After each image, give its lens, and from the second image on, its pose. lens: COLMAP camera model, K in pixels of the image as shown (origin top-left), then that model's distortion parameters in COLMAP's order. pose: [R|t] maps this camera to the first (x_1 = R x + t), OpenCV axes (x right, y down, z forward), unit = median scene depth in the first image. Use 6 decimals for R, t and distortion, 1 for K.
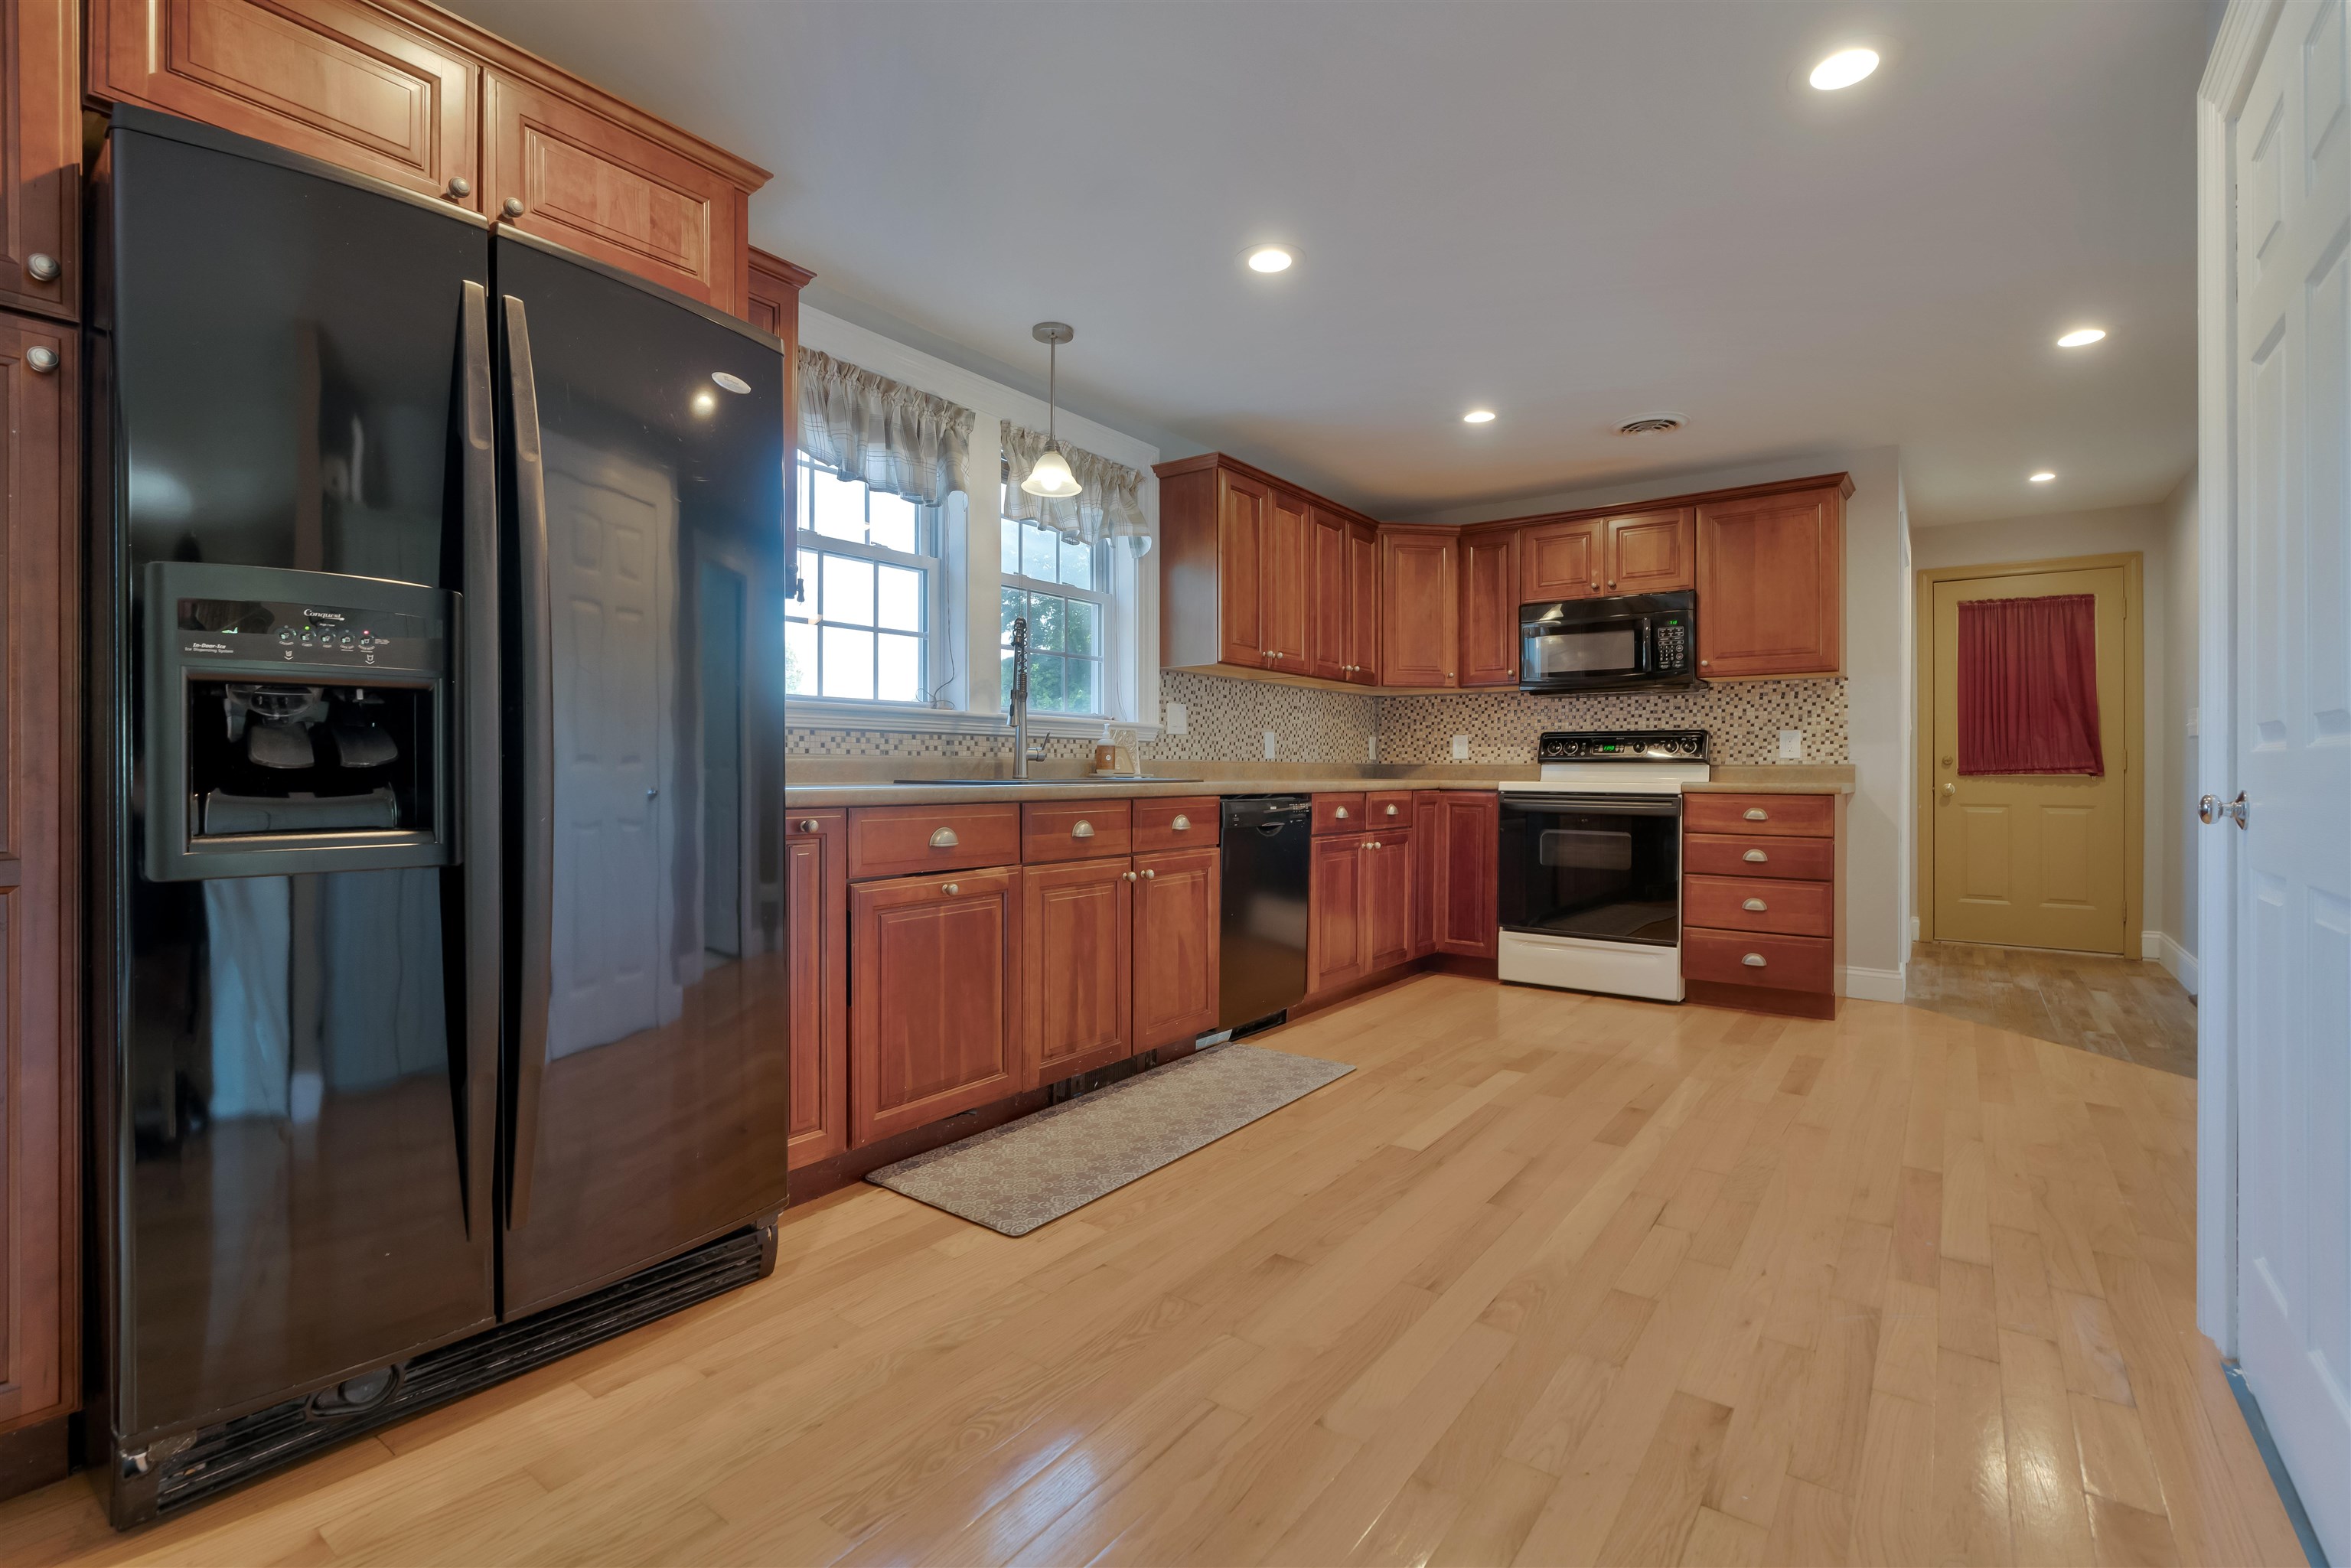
lens RADIAL K [[1066.6, 0, 1175.5], [0, 1066.6, 784.0], [0, 0, 1]] dist [-0.014114, -0.000543]
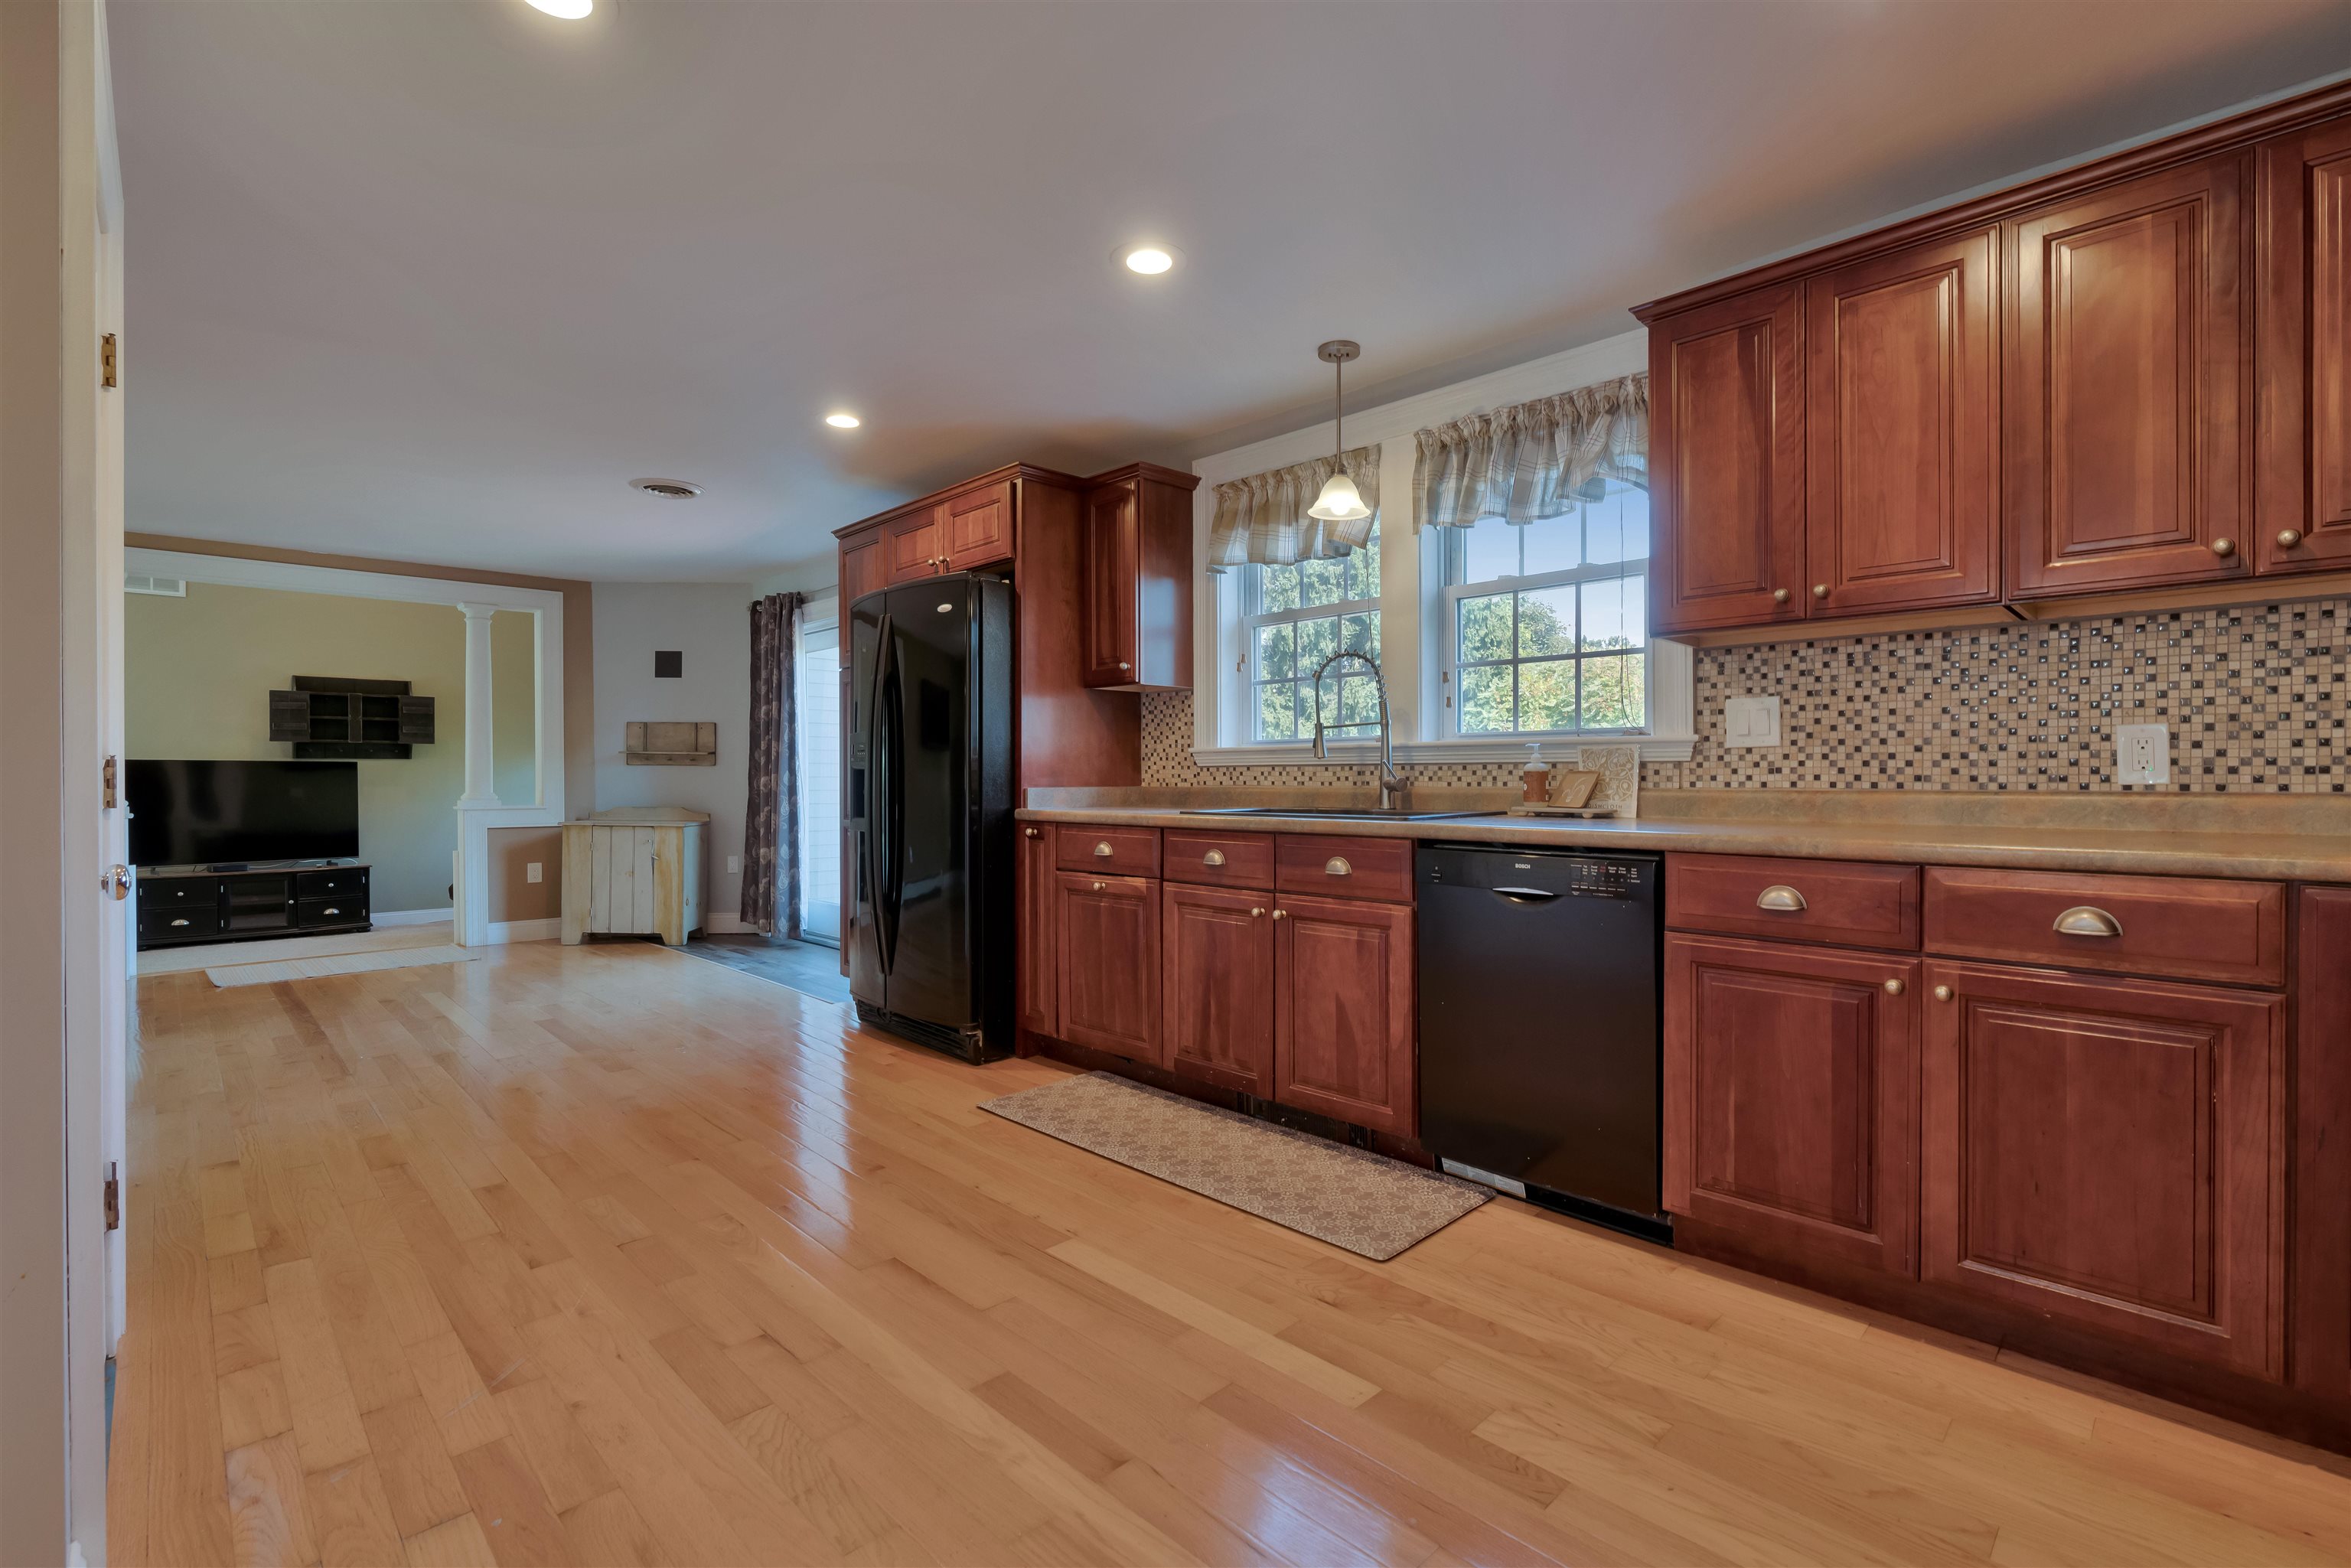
lens RADIAL K [[1040.0, 0, 1175.5], [0, 1040.0, 784.0], [0, 0, 1]] dist [-0.012305, 0.005681]
pose [[-0.154846, 0.009572, -0.987892, 0.902568], [-0.006025, 0.999925, 0.010633, -0.041000], [0.987920, 0.007598, -0.154776, 1.059951]]
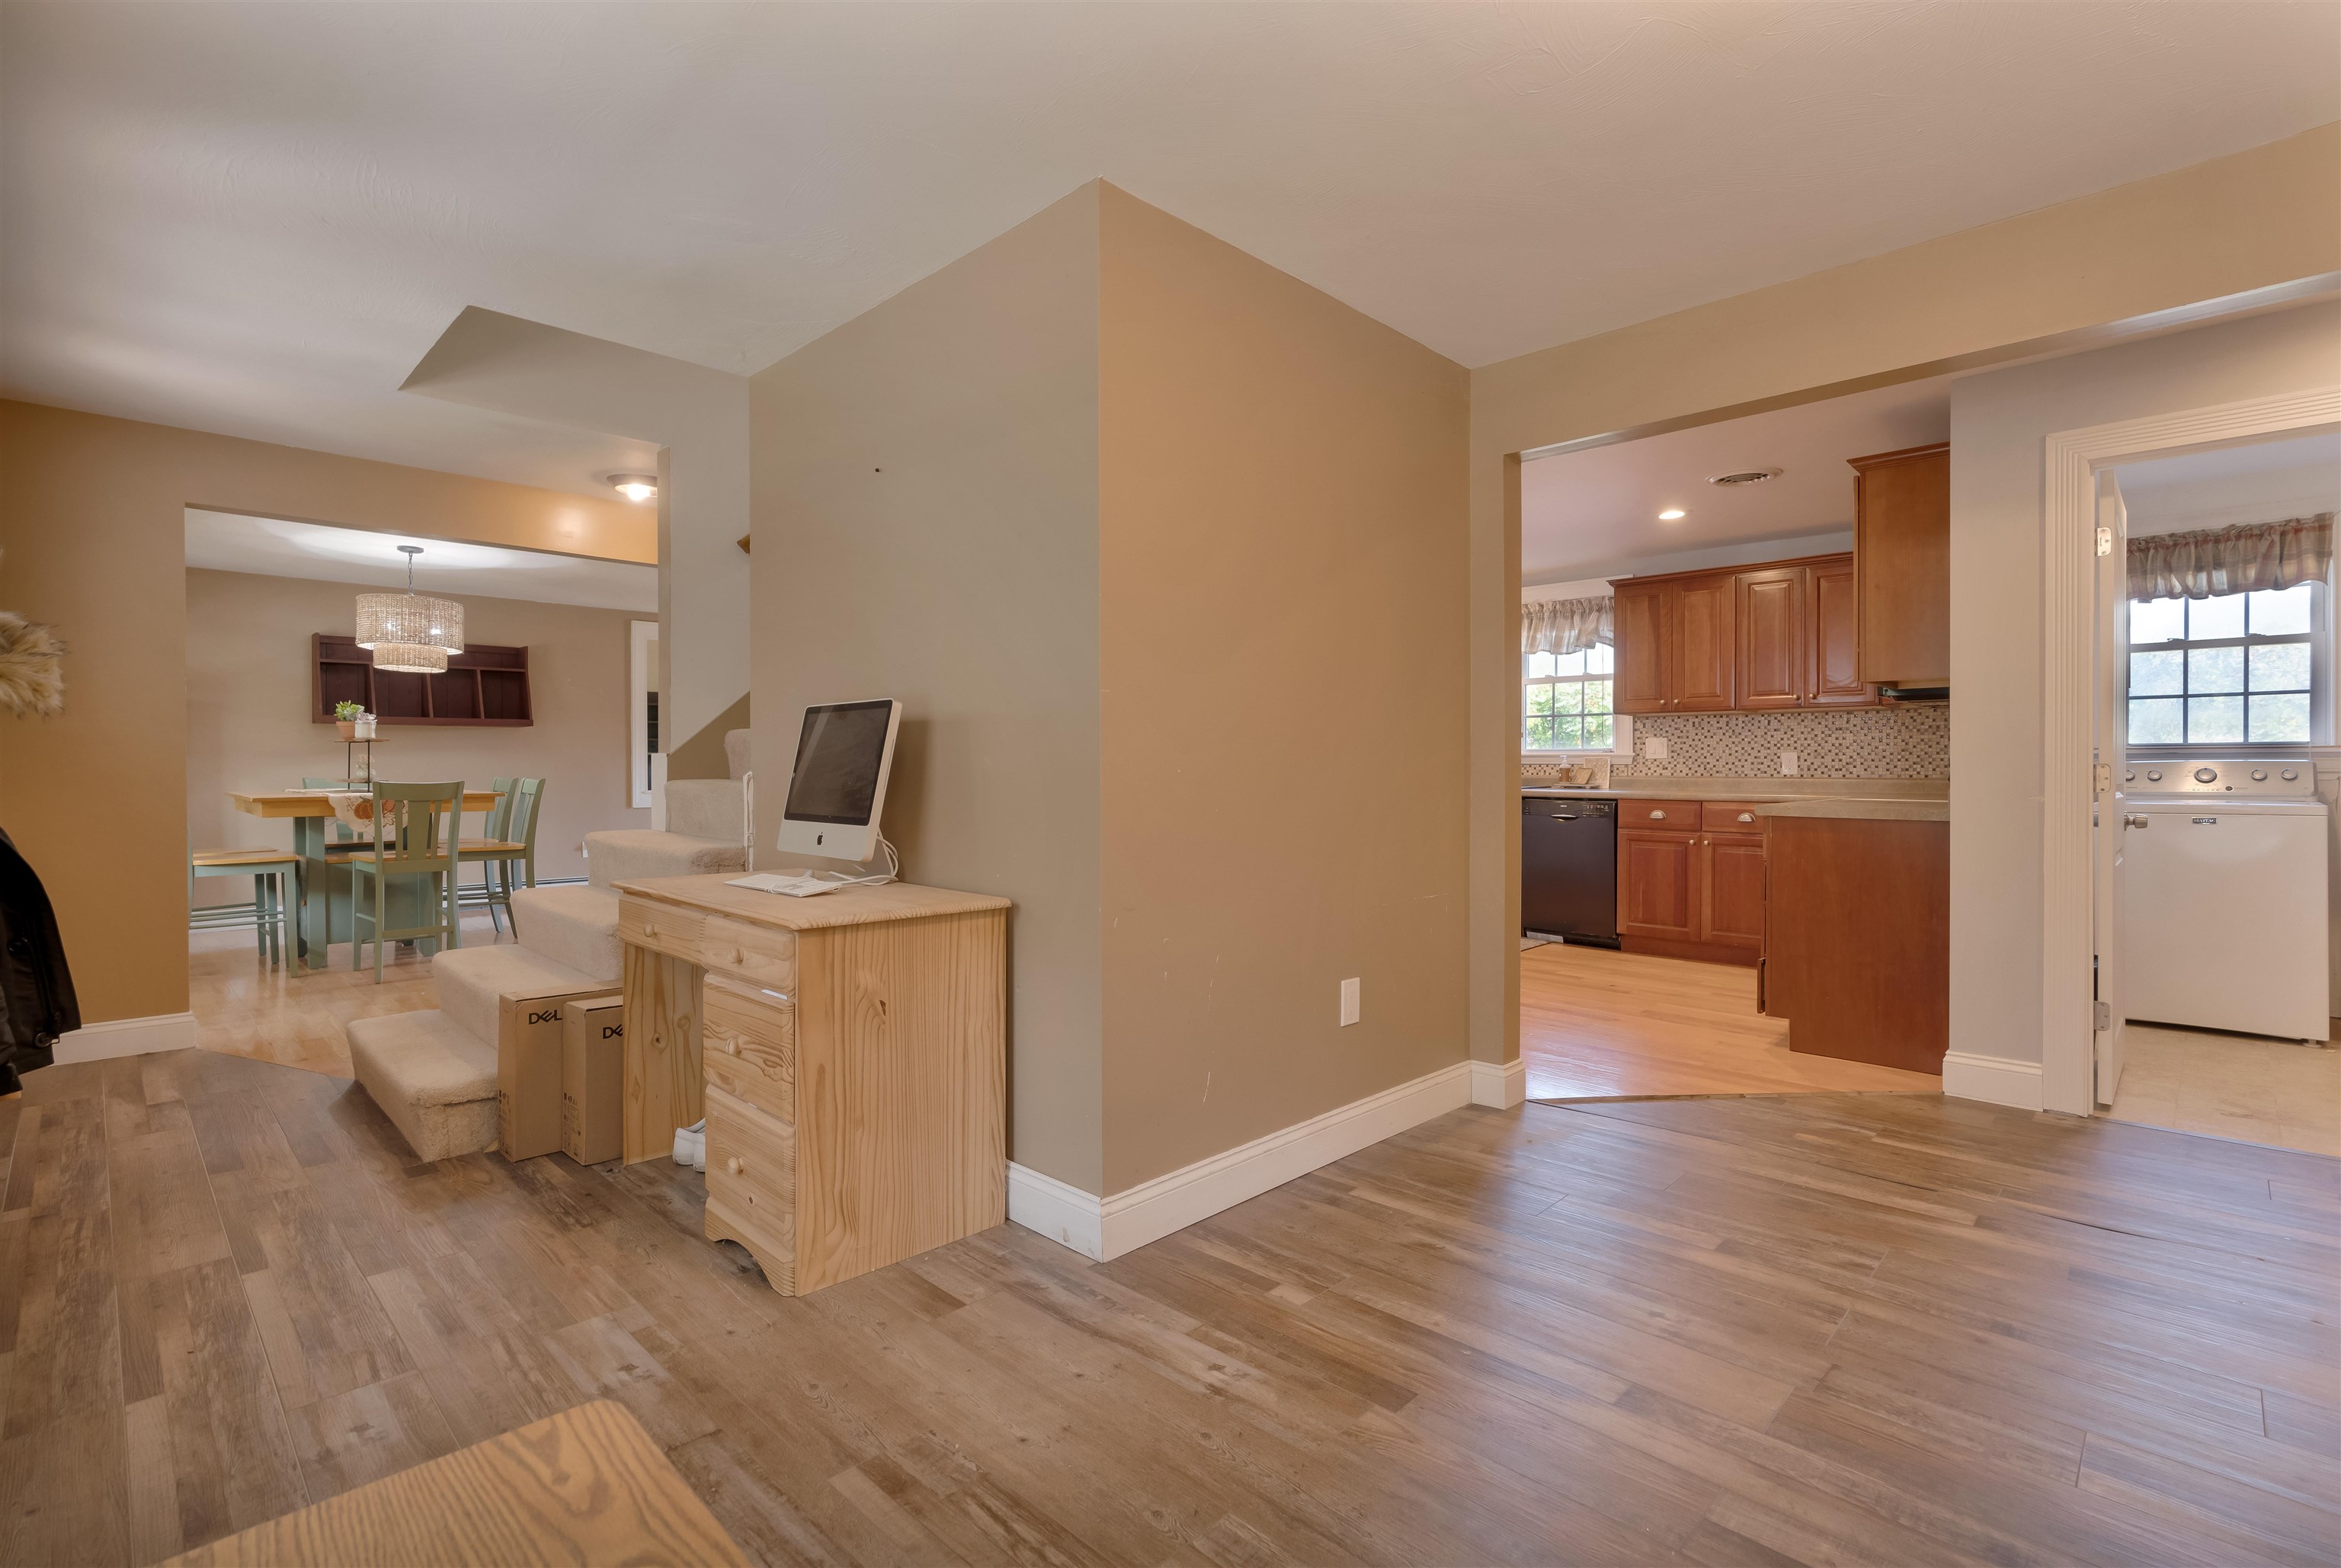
lens RADIAL K [[1062.0, 0, 1170.5], [0, 1062.0, 784.0], [0, 0, 1]] dist [-0.014114, -0.000543]
pose [[-0.136466, 0.024465, -0.990343, 2.176057], [-0.004767, 0.999667, 0.025352, -0.063060], [0.990633, 0.008180, -0.136304, 0.734659]]
